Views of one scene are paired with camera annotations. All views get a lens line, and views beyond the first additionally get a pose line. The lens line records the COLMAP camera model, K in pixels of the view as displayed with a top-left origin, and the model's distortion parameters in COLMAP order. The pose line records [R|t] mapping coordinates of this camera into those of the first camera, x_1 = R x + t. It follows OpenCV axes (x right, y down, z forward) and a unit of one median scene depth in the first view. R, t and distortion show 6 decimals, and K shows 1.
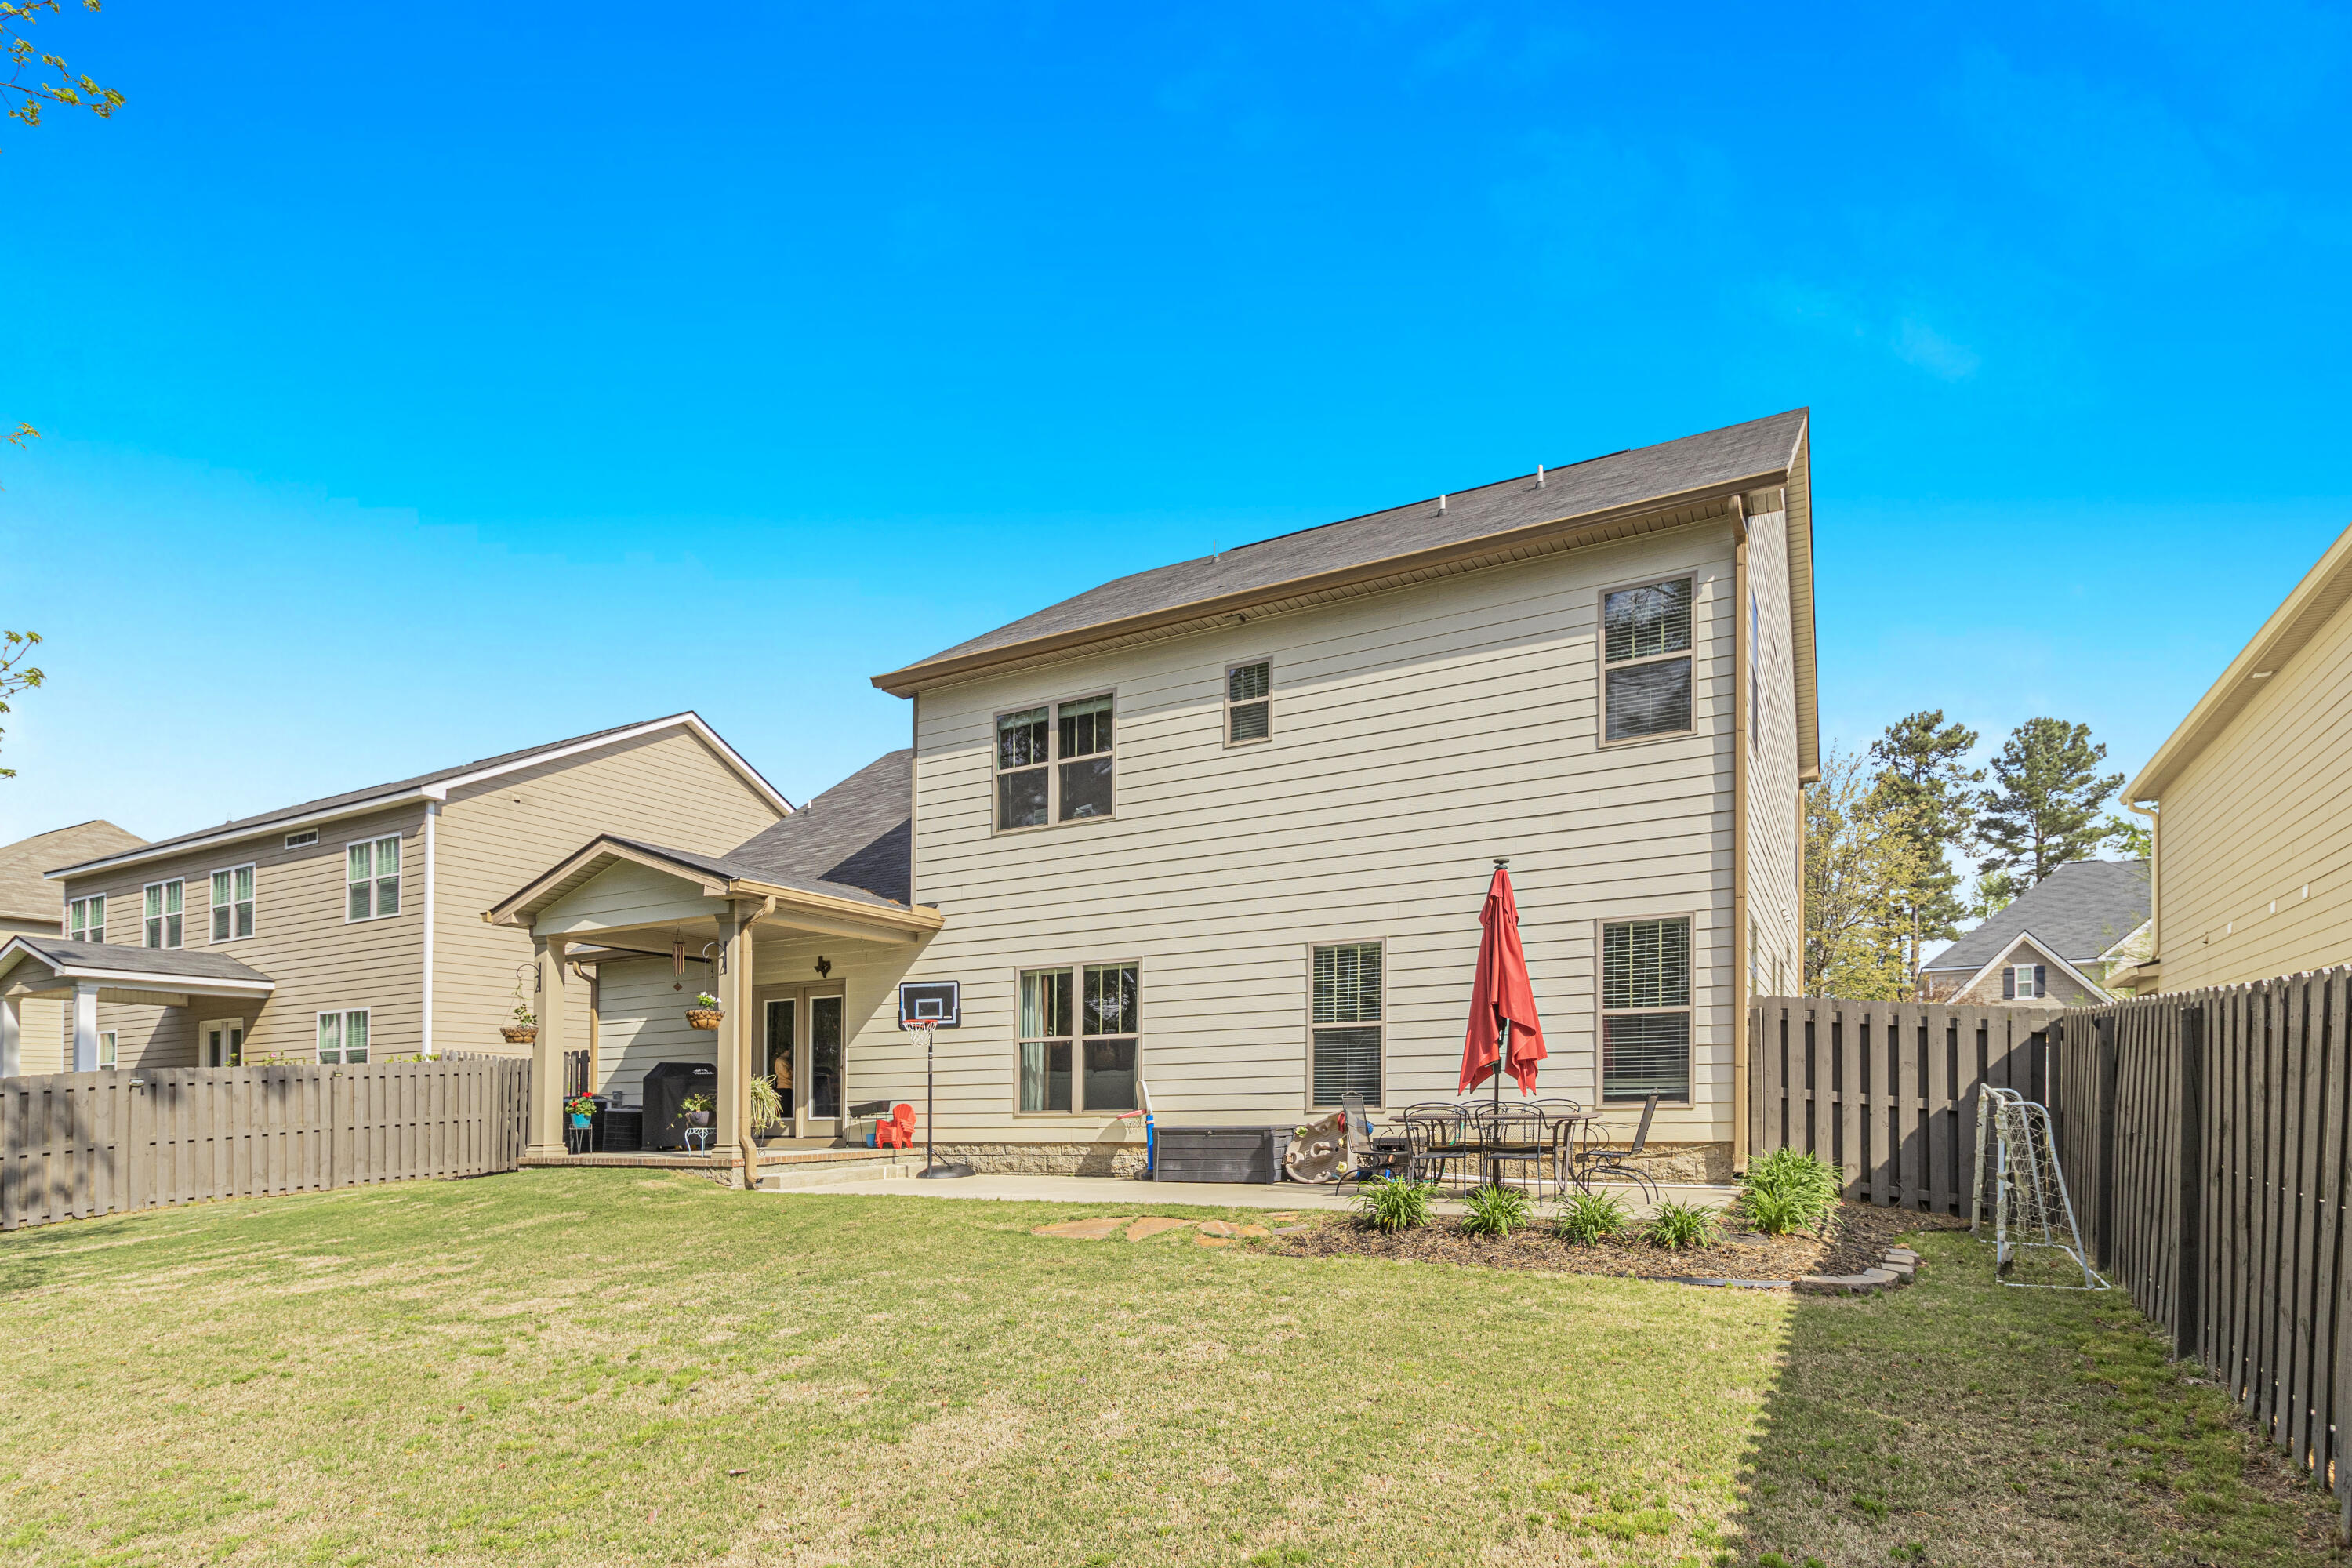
lens RADIAL K [[1172.8, 0, 1251.7], [0, 1172.8, 786.9], [0, 0, 1]] dist [0.000582, -0.000122]
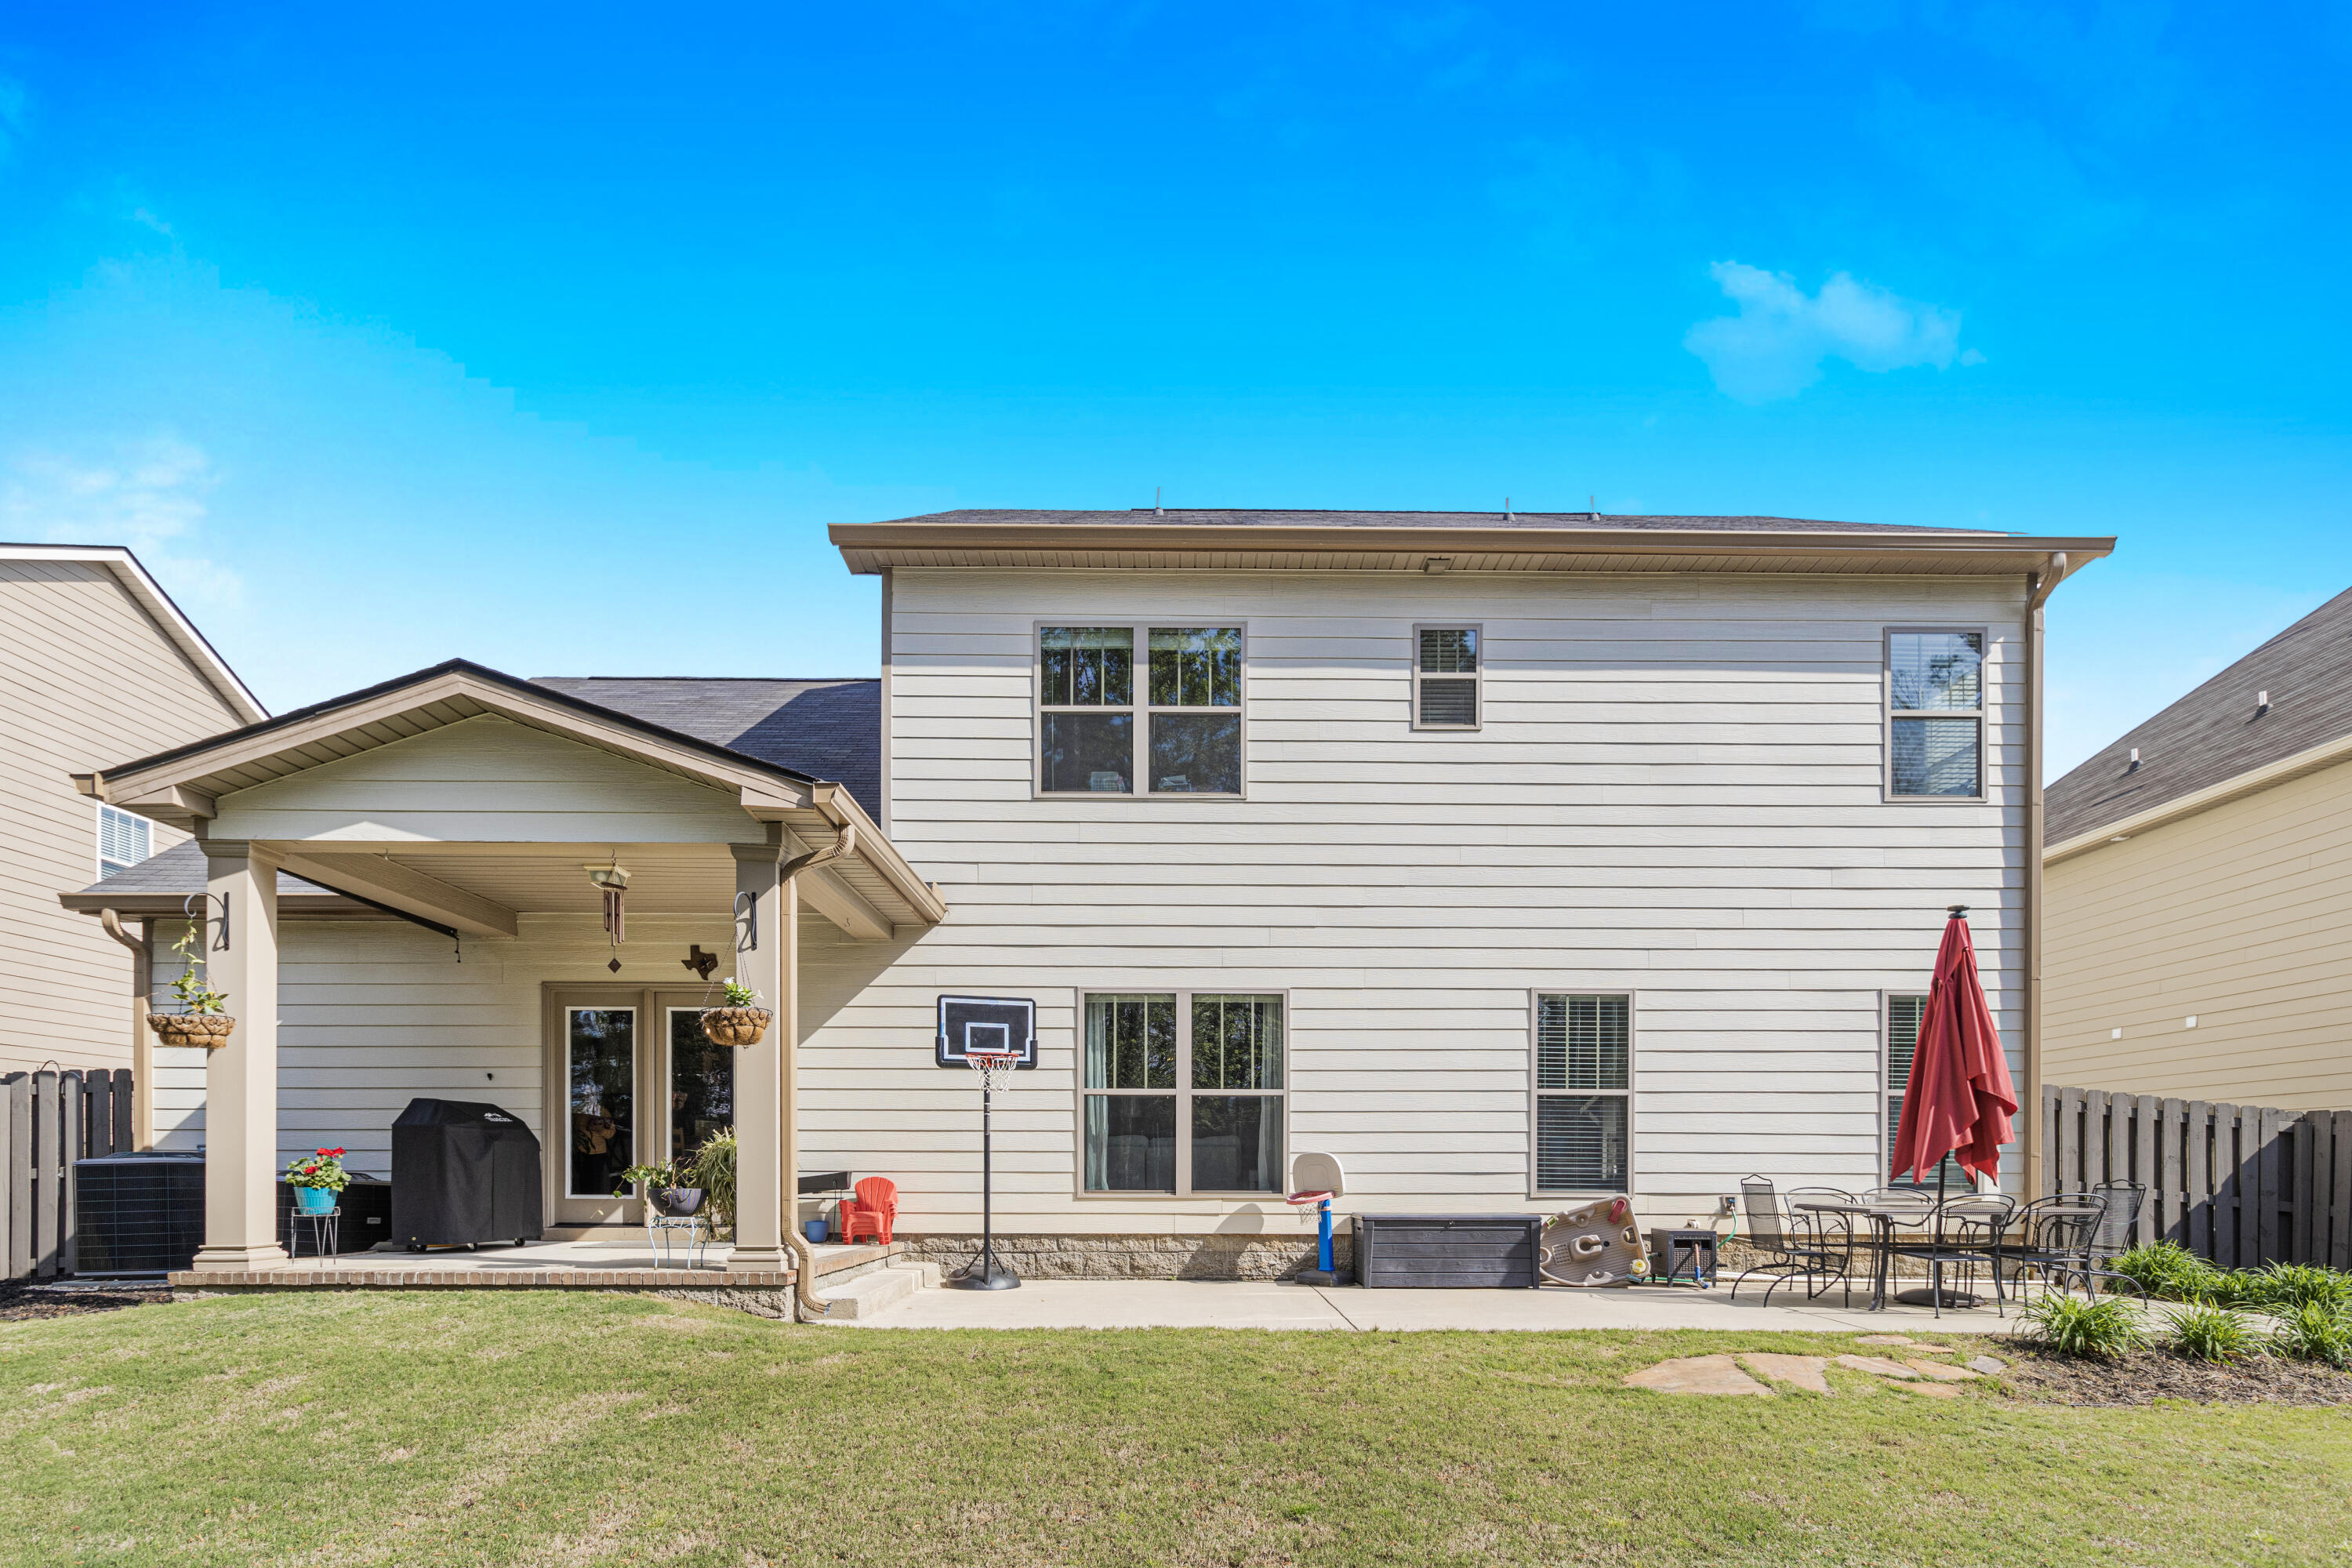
lens RADIAL K [[1177.2, 0, 1175.5], [0, 1177.2, 948.1], [0, 0, 1]] dist [0.001505, 0.000075]
pose [[0.884712, 0.103697, 0.454457, -0.490867], [-0.136498, 0.989838, 0.039869, 0.097836], [-0.445704, -0.097305, 0.889876, 0.364488]]
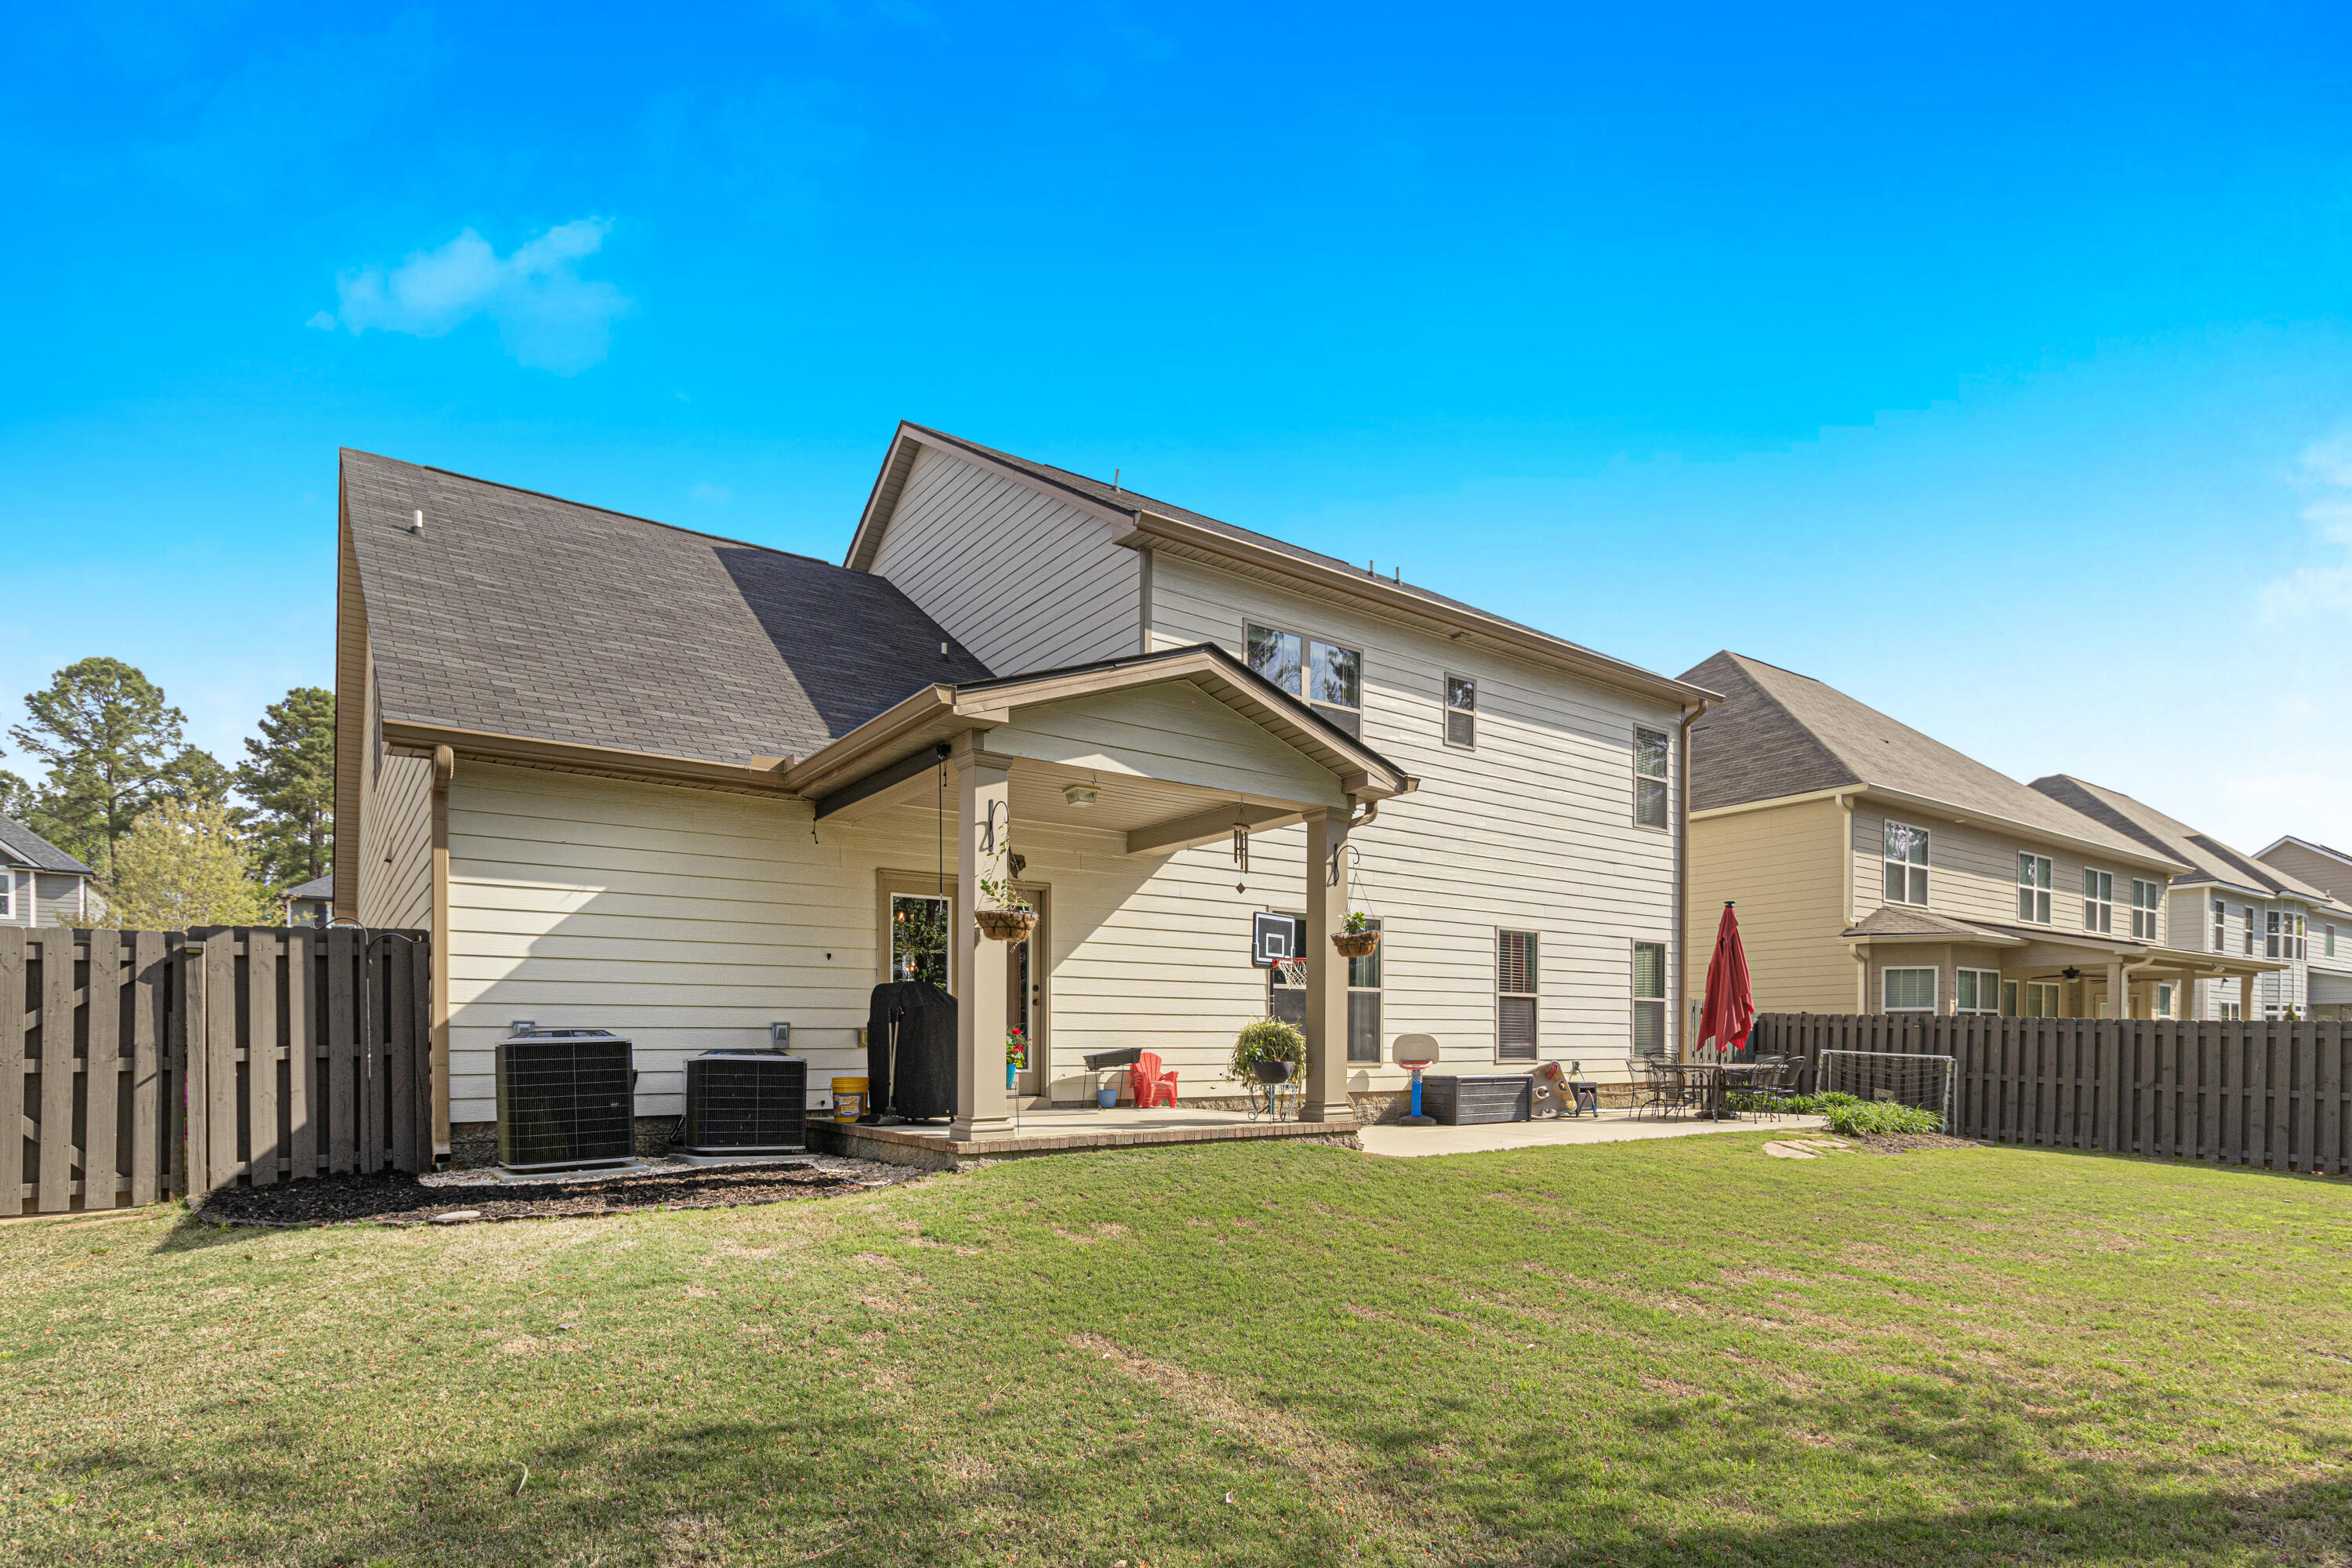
lens RADIAL K [[1161.3, 0, 1176.0], [0, 1161.3, 784.0], [0, 0, 1]] dist [0.000993, -0.000117]
pose [[0.452444, 0.209919, 0.866734, -1.090658], [-0.238488, 0.964984, -0.109221, 0.185717], [-0.859312, -0.157289, 0.486665, 0.662292]]
